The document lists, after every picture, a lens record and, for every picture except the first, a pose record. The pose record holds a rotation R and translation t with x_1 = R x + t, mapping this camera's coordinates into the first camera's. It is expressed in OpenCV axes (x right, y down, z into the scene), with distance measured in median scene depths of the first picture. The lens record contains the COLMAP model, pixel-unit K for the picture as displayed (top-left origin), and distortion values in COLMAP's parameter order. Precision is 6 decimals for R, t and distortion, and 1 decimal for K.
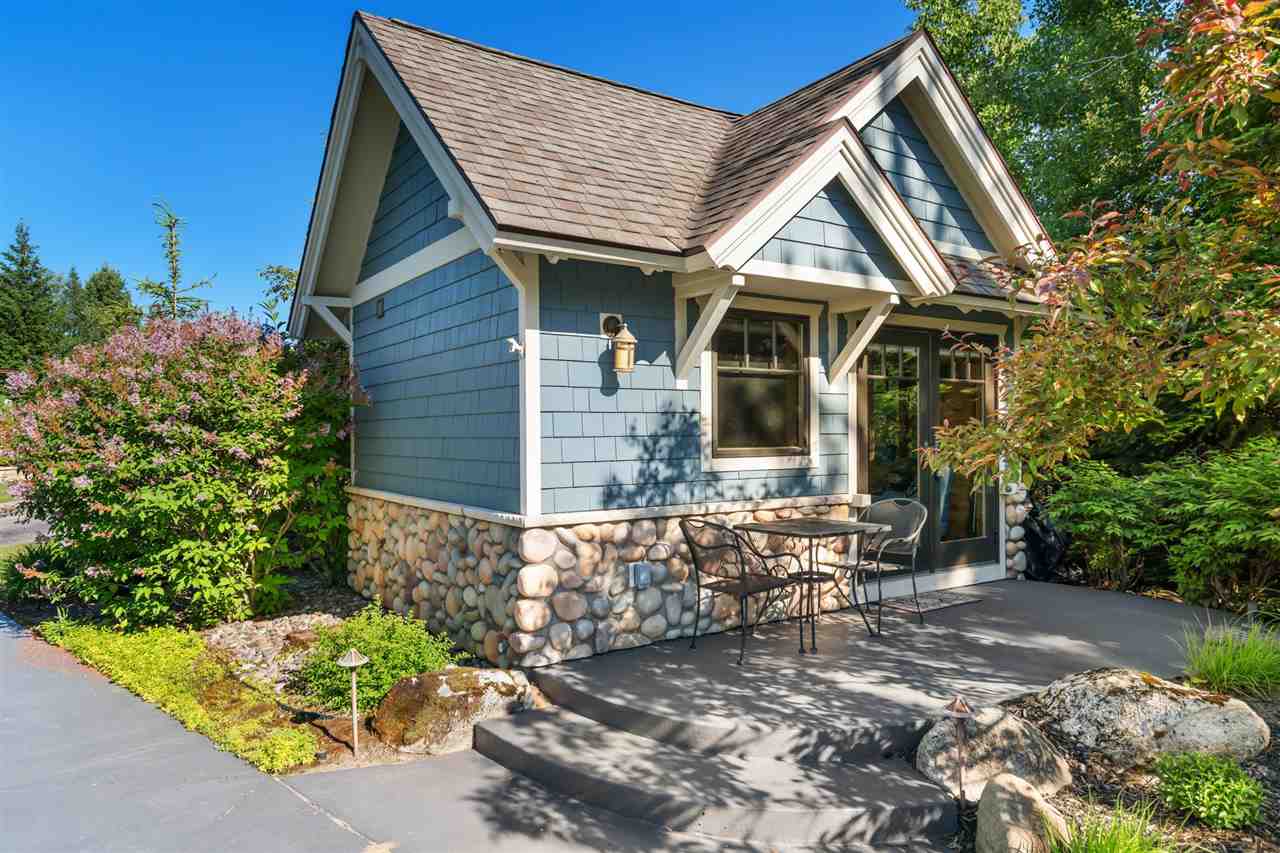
lens RADIAL K [[823.2, 0, 638.5], [0, 823.2, 429.7], [0, 0, 1]] dist [0.000632, 0.000100]
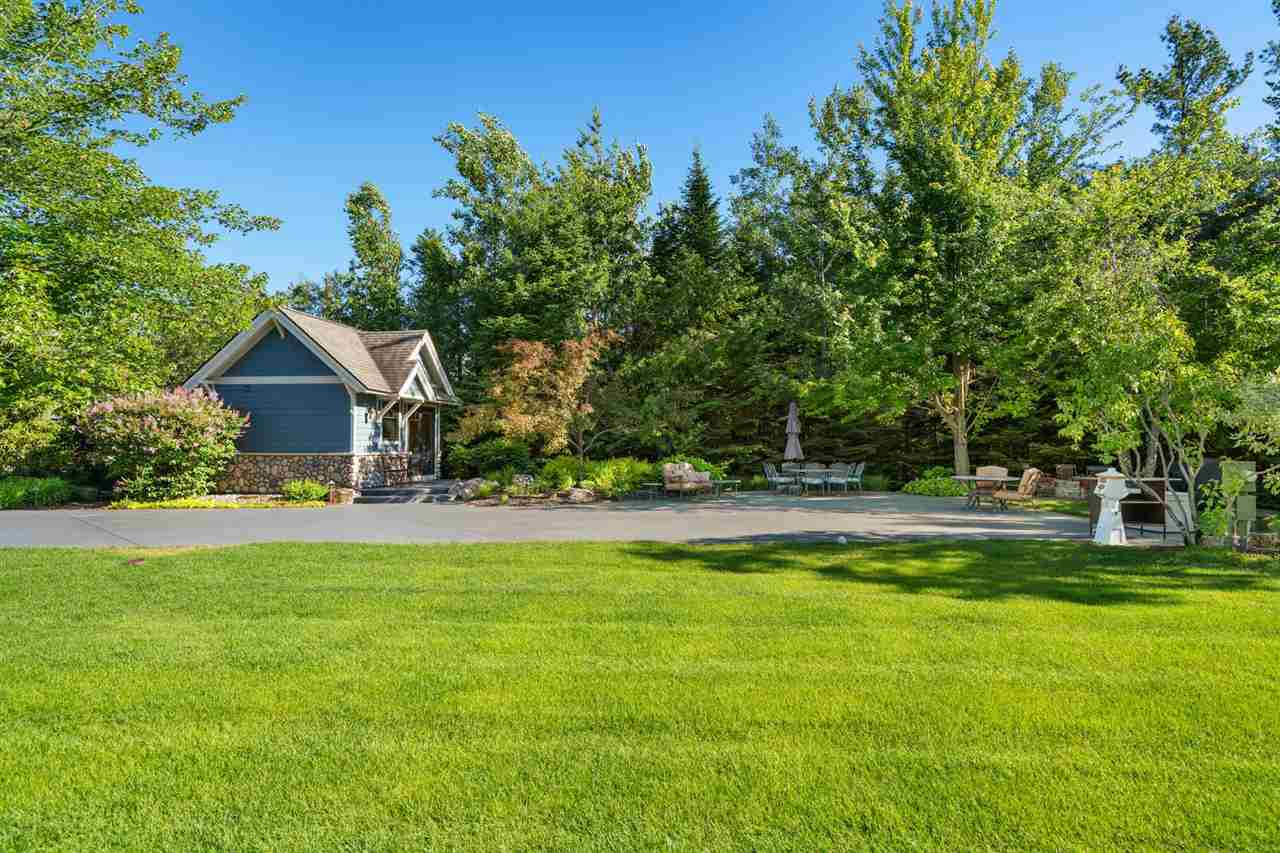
lens RADIAL K [[738.9, 0, 640.7], [0, 738.9, 447.3], [0, 0, 1]] dist [-0.005270, -0.000107]
pose [[0.638222, 0.016250, 0.769681, -1.735945], [-0.006518, 0.999855, -0.015705, 0.109138], [-0.769825, 0.005006, 0.638235, -2.060891]]
